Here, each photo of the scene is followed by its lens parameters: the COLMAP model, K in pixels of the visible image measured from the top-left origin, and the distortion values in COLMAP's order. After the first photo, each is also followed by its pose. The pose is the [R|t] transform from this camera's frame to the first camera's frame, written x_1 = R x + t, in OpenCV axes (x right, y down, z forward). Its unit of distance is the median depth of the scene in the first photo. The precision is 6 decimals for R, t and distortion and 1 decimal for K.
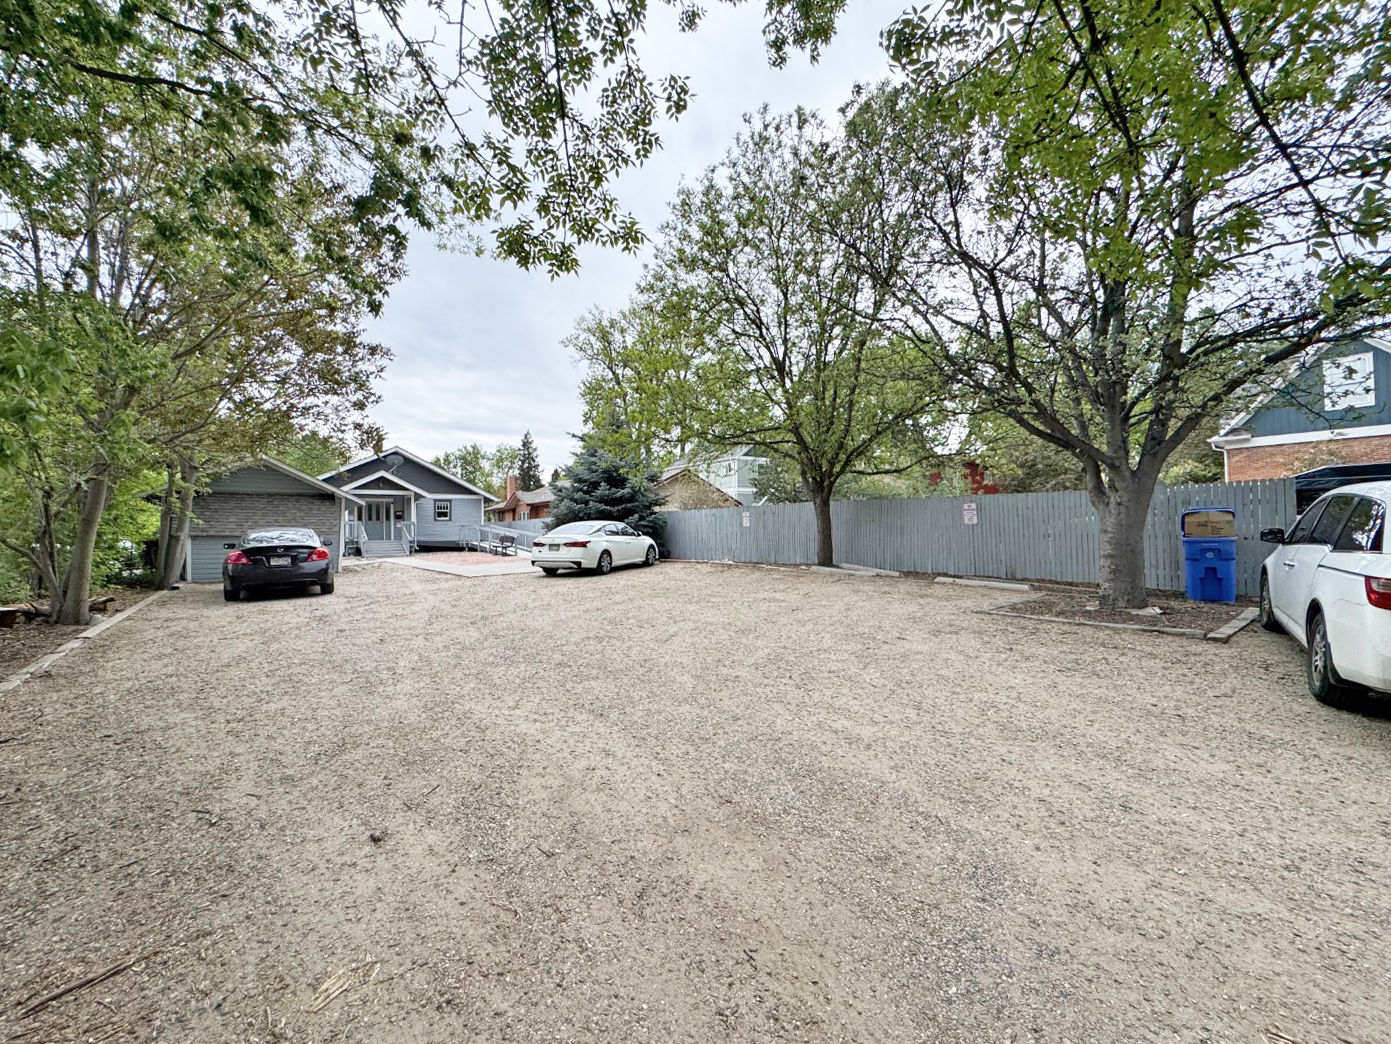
lens RADIAL K [[557.5, 0, 695.5], [0, 557.5, 522.0], [0, 0, 1]] dist [0.000579, 0.000112]
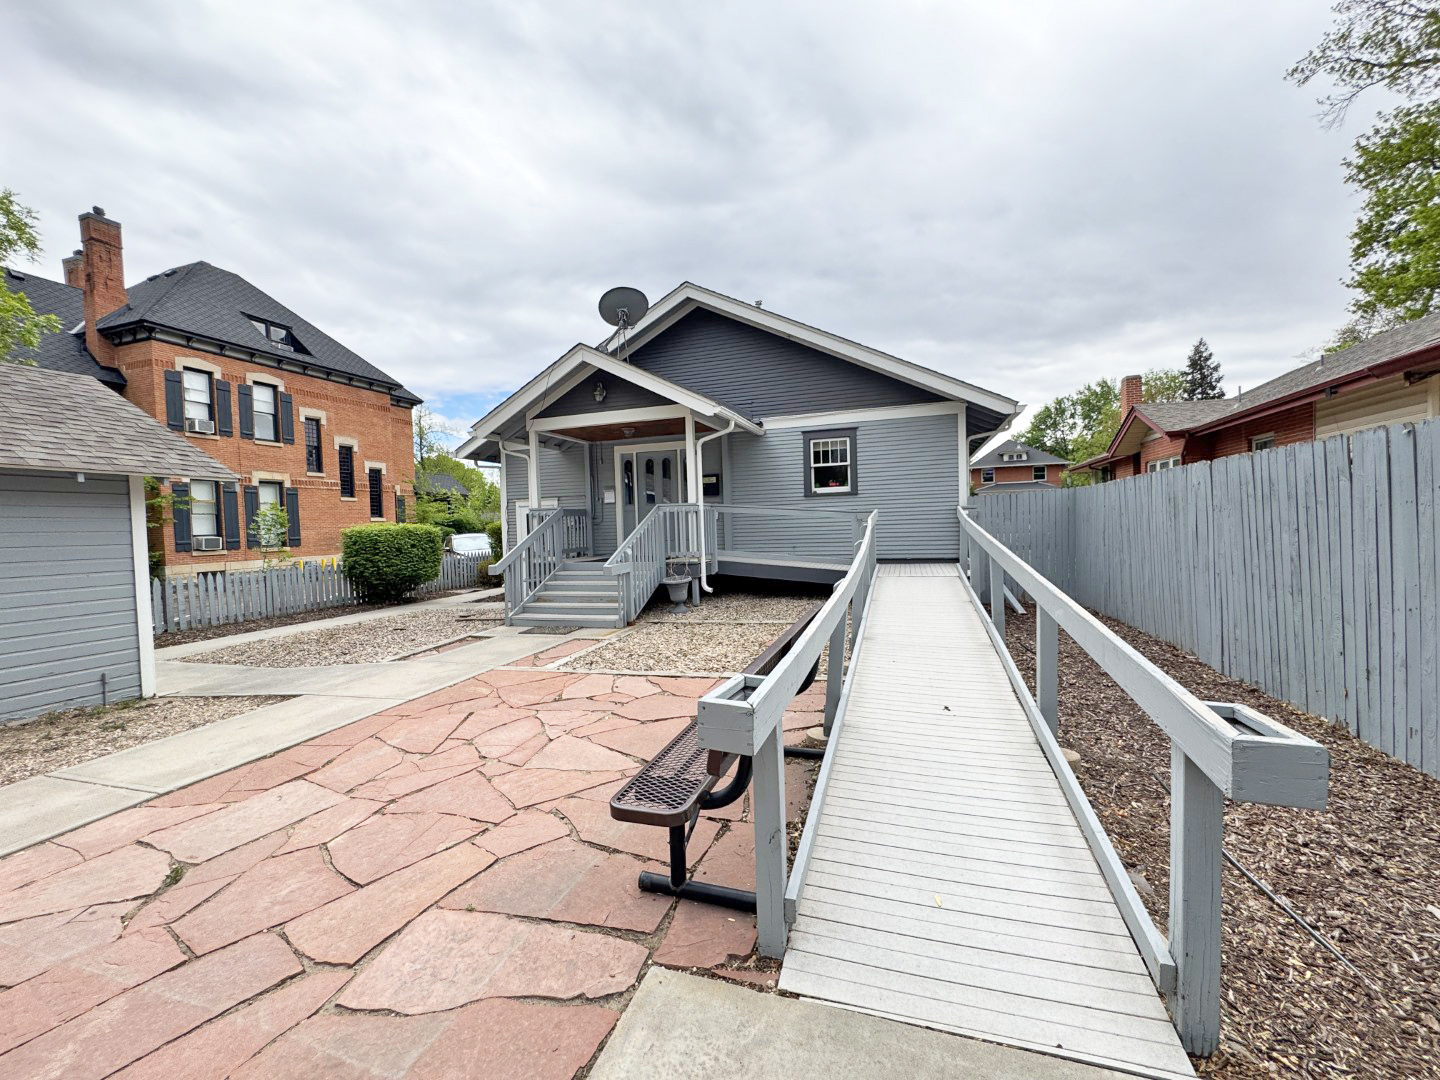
lens RADIAL K [[577.1, 0, 720.0], [0, 577.1, 540.0], [0, 0, 1]] dist [0.000579, 0.000112]
pose [[0.548303, 0.025401, -0.835894, -0.071415], [0.037987, 0.997750, 0.055237, 0.000750], [0.835417, -0.062040, 0.546104, 0.258717]]
